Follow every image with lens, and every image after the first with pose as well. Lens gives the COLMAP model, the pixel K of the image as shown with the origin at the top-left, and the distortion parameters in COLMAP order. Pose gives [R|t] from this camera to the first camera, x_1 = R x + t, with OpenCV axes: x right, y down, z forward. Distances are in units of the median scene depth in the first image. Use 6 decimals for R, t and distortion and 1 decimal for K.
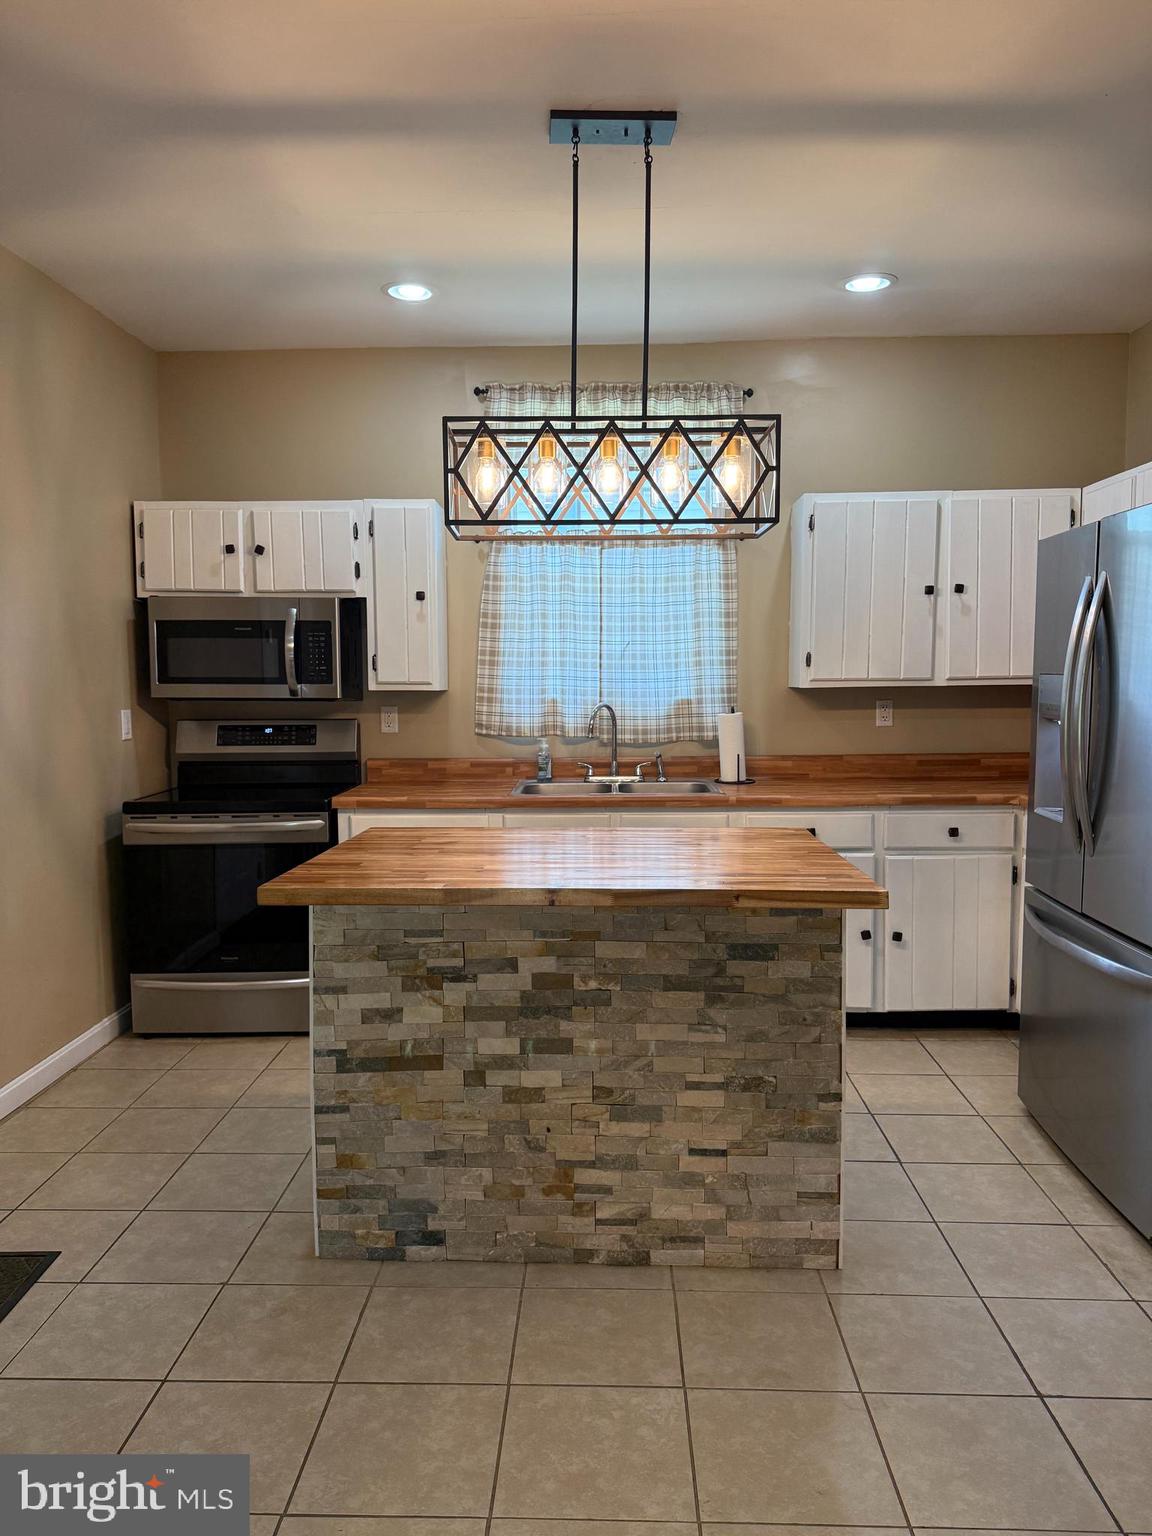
lens RADIAL K [[1073.1, 0, 575.6], [0, 1073.1, 776.4], [0, 0, 1]] dist [0.064412, -0.002437]
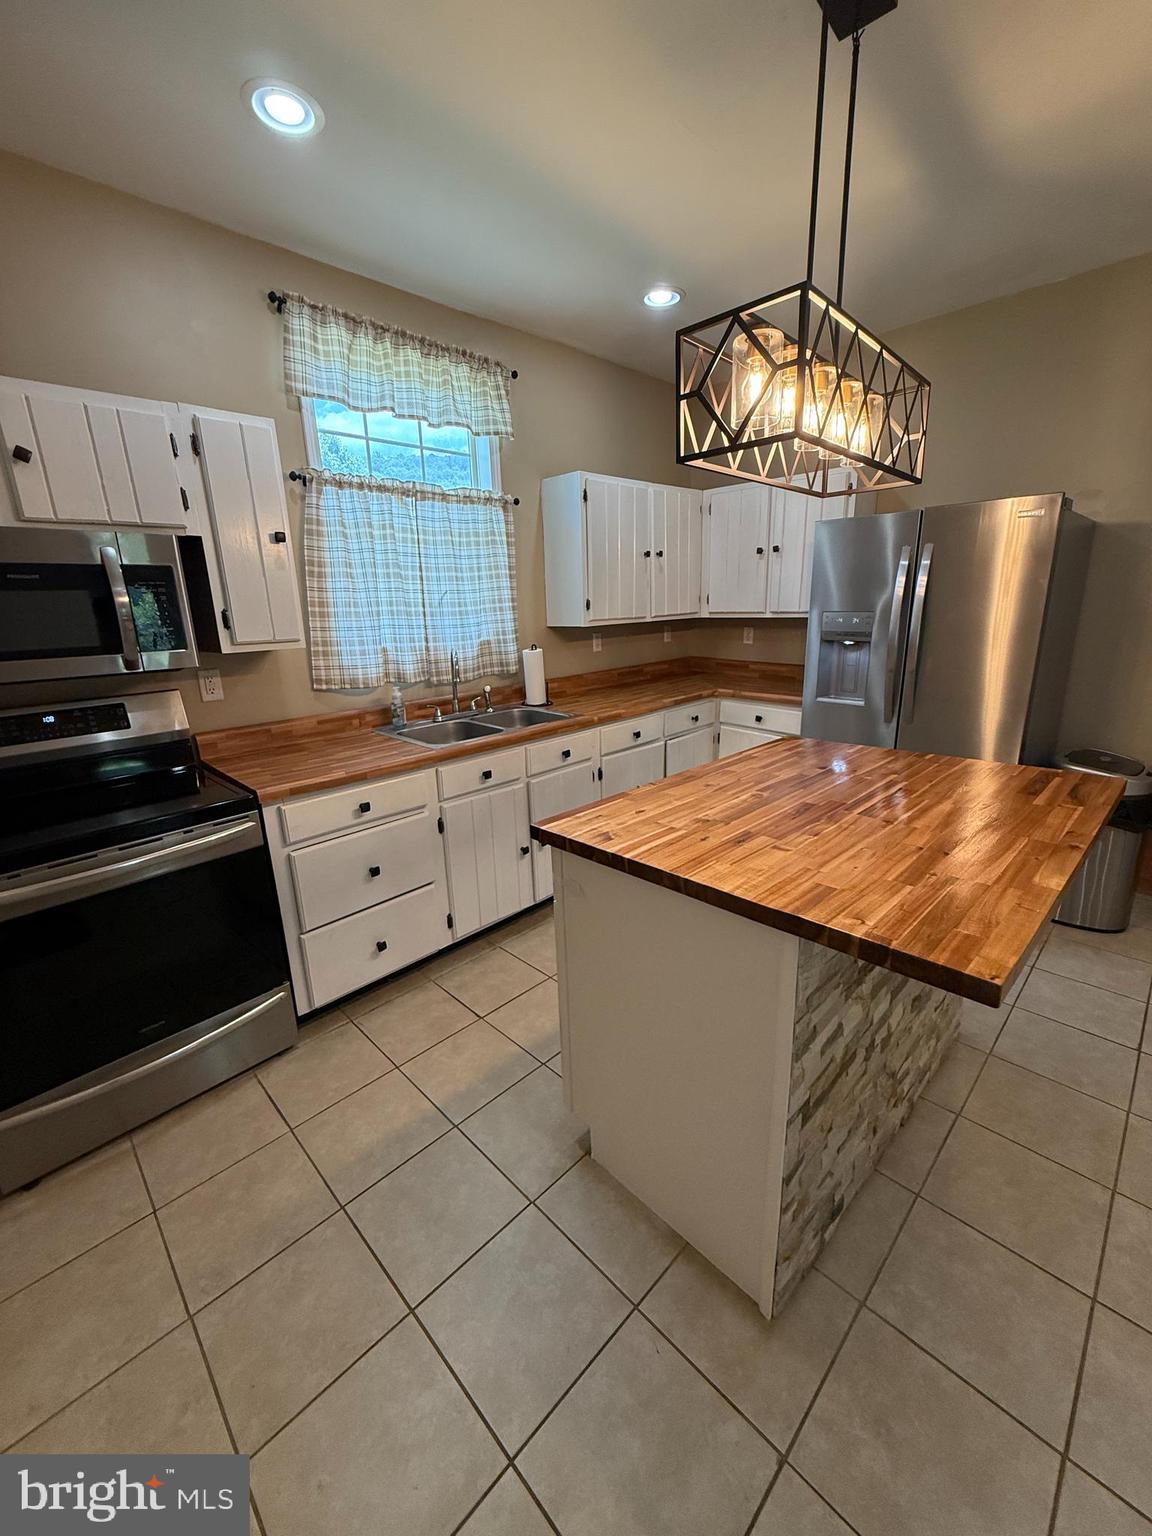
lens RADIAL K [[611.2, 0, 578.7], [0, 611.2, 764.7], [0, 0, 1]] dist [-0.001708, 0.000526]
pose [[0.690111, -0.202916, 0.694674, -0.334981], [0.095452, 0.977023, 0.190566, -0.057768], [-0.717381, -0.065204, 0.693623, 0.454286]]
